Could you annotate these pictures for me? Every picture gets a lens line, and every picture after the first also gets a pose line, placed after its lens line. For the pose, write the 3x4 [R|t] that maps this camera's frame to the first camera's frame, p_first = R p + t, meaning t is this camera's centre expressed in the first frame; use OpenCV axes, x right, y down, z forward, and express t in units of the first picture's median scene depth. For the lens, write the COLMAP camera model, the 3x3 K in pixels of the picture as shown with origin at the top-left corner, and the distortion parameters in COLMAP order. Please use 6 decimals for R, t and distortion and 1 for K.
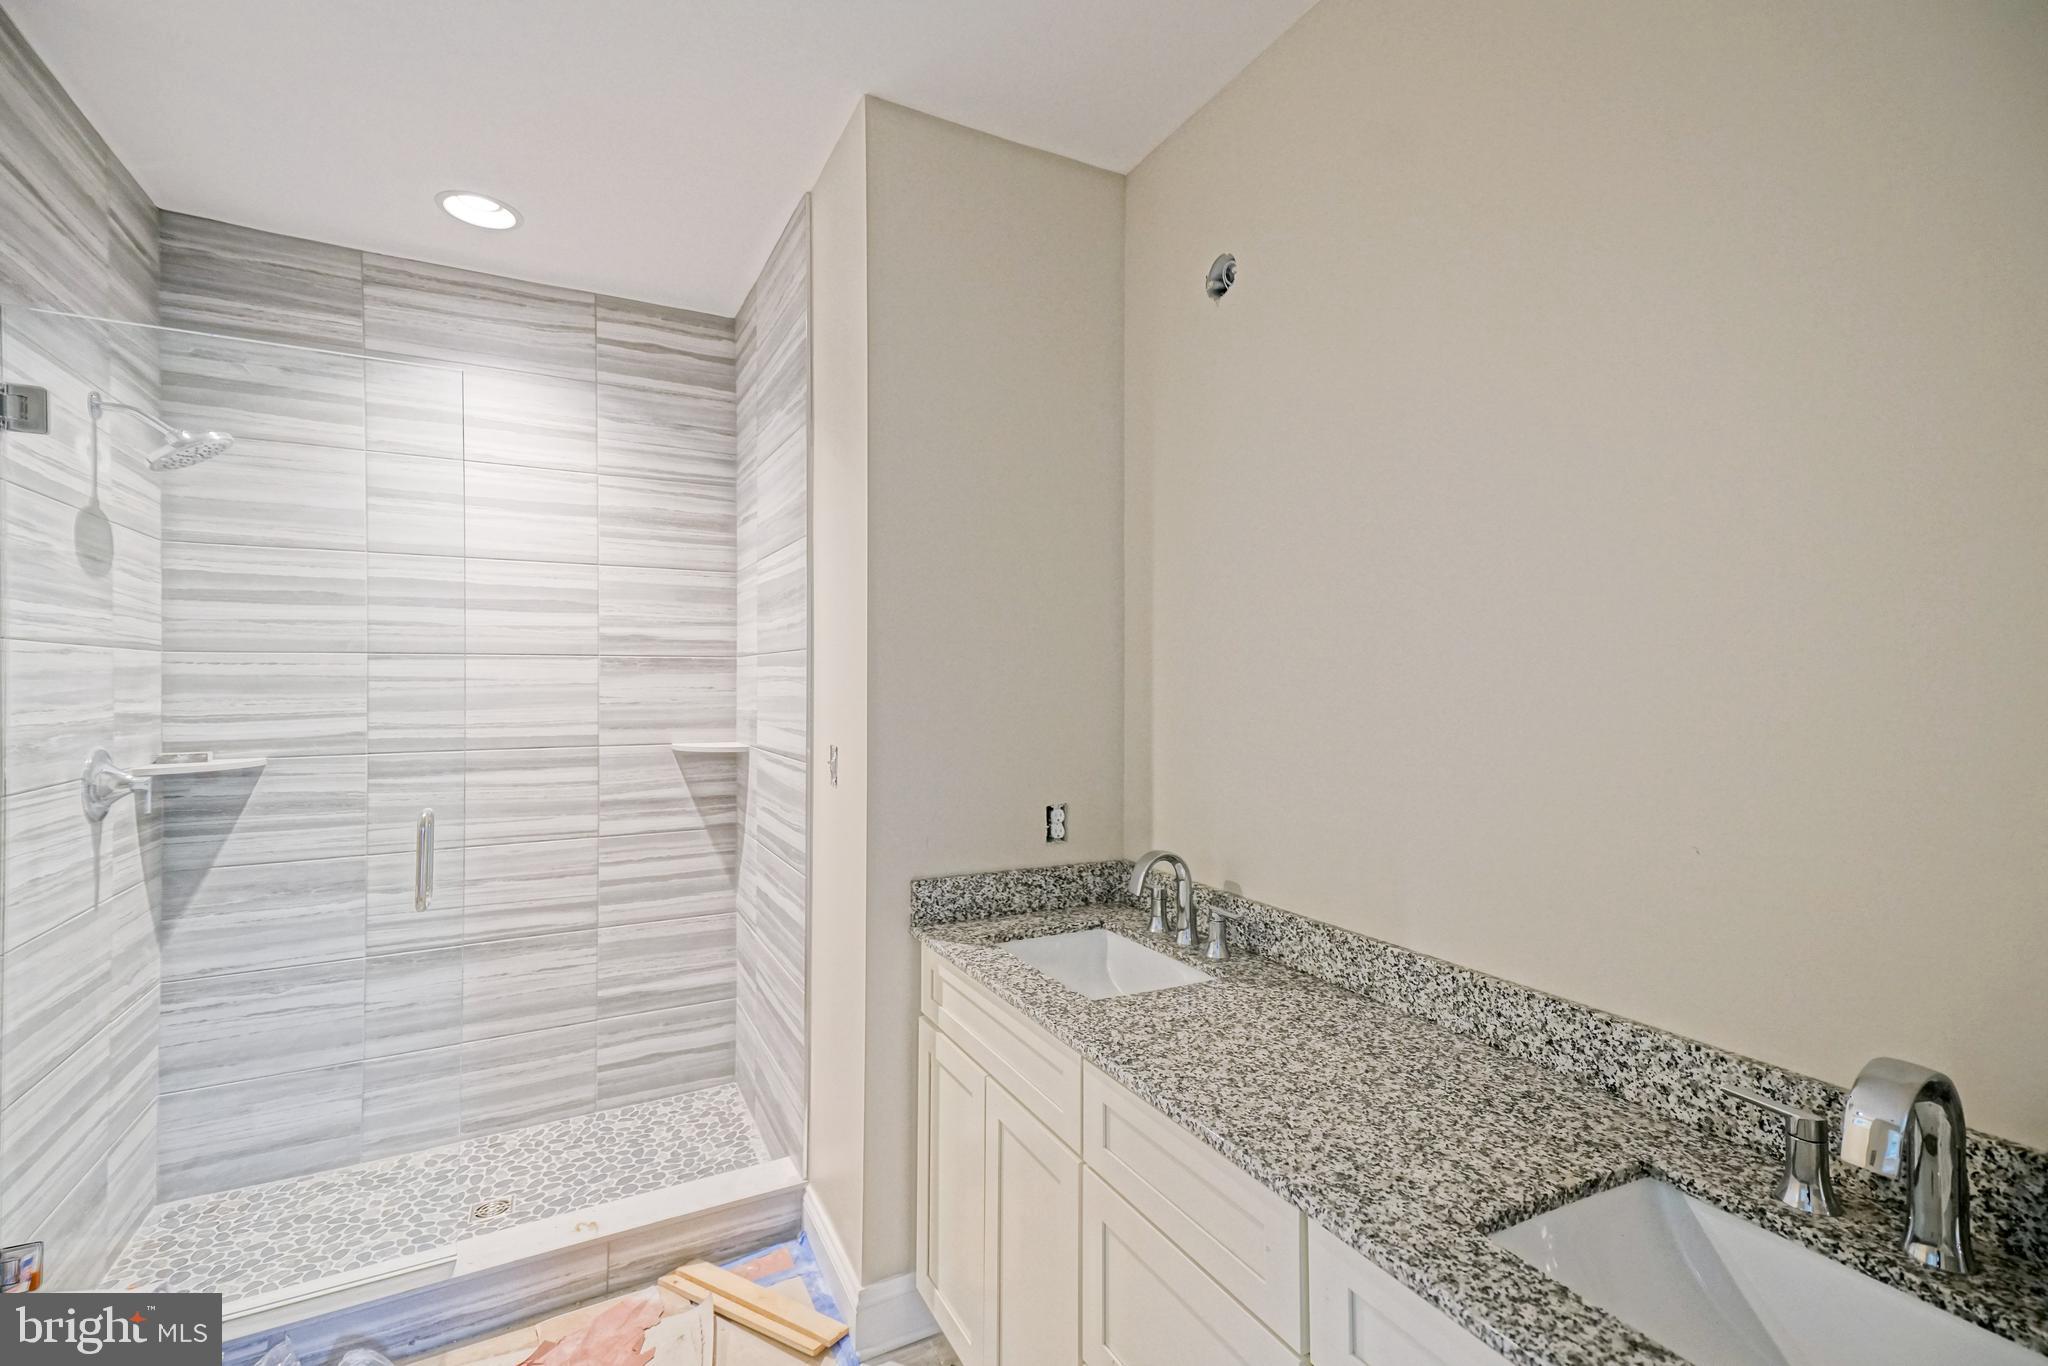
lens RADIAL K [[894.7, 0, 1029.8], [0, 894.7, 680.4], [0, 0, 1]] dist [0.012939, -0.000029]
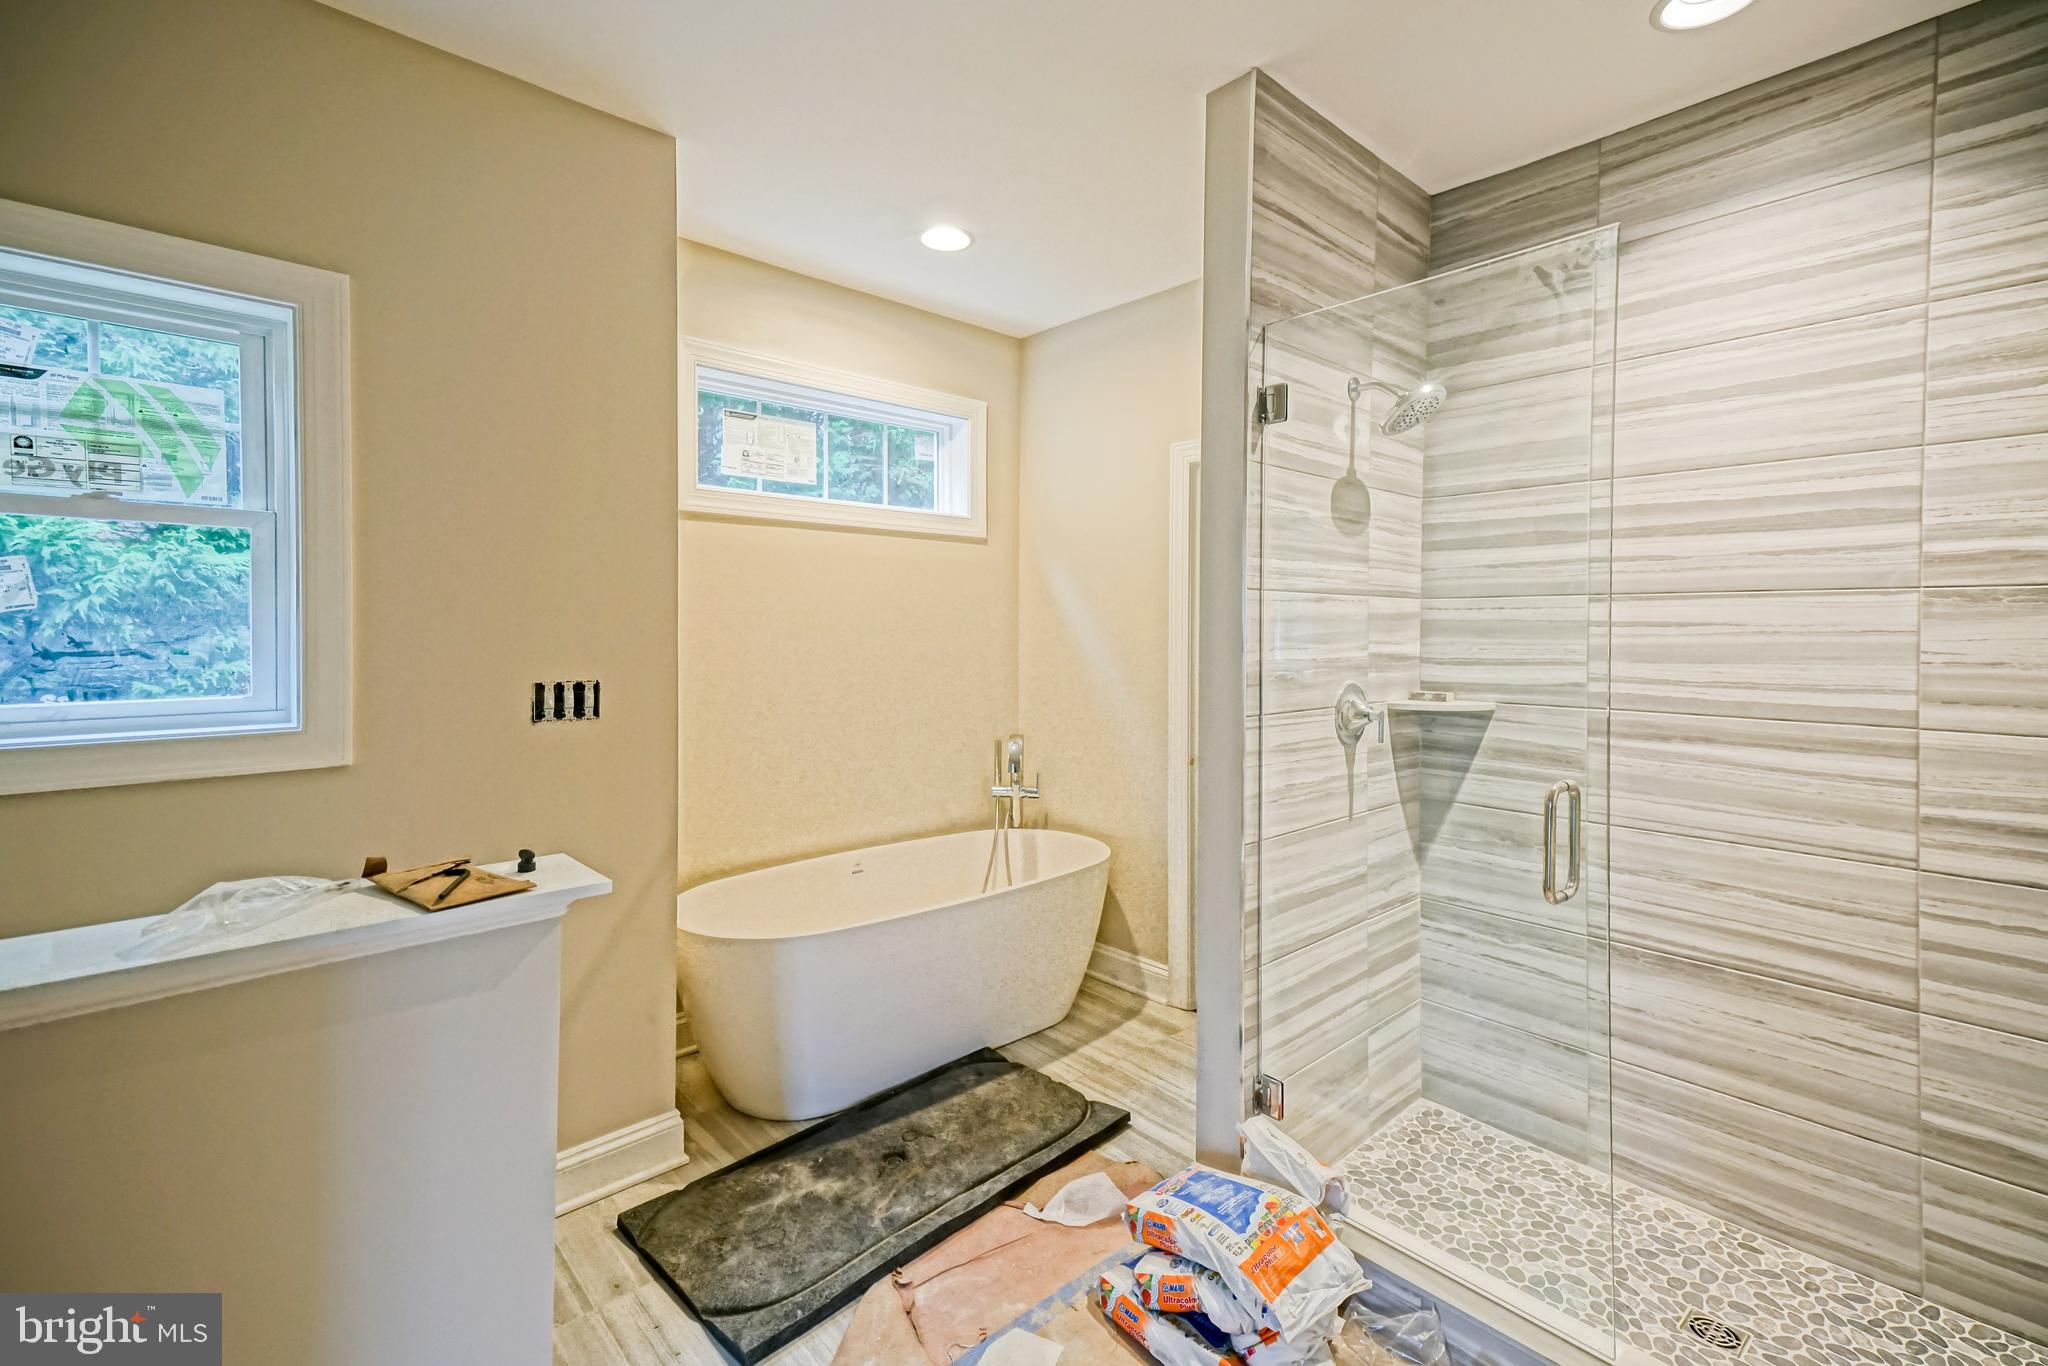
lens RADIAL K [[925.8, 0, 1027.0], [0, 925.8, 634.3], [0, 0, 1]] dist [0.044080, -0.007546]
pose [[0.243744, 0.010197, -0.969786, 0.031364], [-0.005357, 0.999944, 0.009167, 0.003377], [0.969825, 0.002961, 0.243785, 0.251923]]
